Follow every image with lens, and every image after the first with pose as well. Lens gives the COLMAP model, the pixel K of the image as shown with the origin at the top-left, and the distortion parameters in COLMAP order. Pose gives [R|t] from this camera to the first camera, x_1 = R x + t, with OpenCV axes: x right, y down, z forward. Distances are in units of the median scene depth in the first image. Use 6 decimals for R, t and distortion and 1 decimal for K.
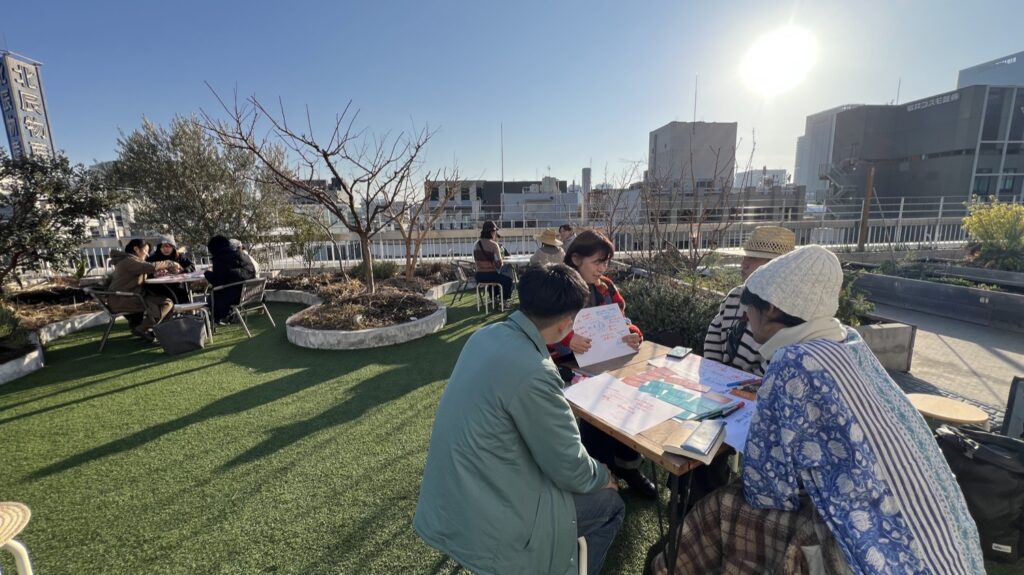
lens RADIAL K [[414.1, 0, 512.0], [0, 414.1, 287.5], [0, 0, 1]] dist [-0.001149, -0.000355]
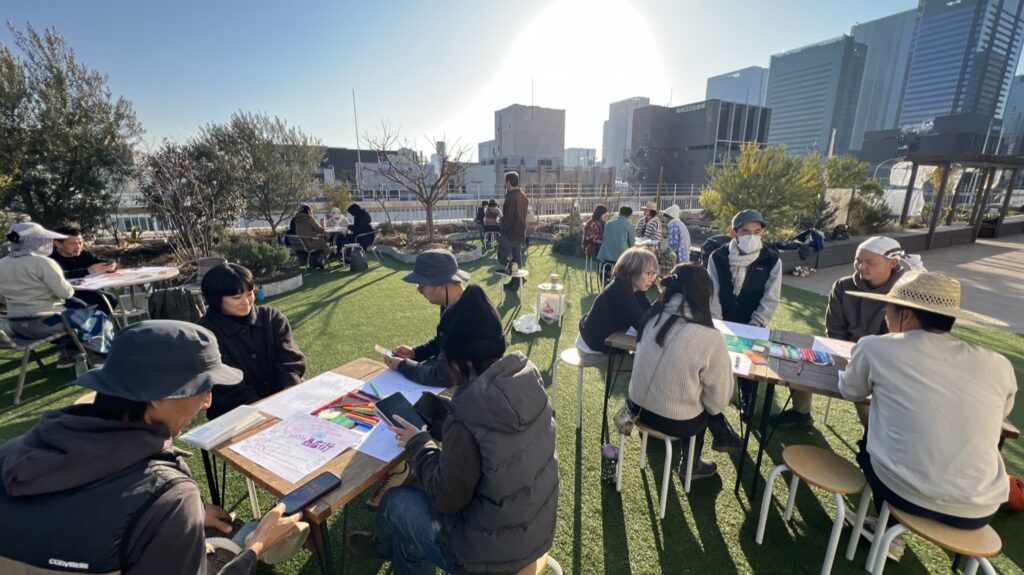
lens RADIAL K [[414.1, 0, 512.0], [0, 414.1, 287.5], [0, 0, 1]] dist [-0.001149, -0.000355]
pose [[0.926925, -0.069091, 0.368831, -0.074653], [0.042872, 0.995966, 0.078827, 0.009962], [-0.372790, -0.057254, 0.926148, -0.077594]]
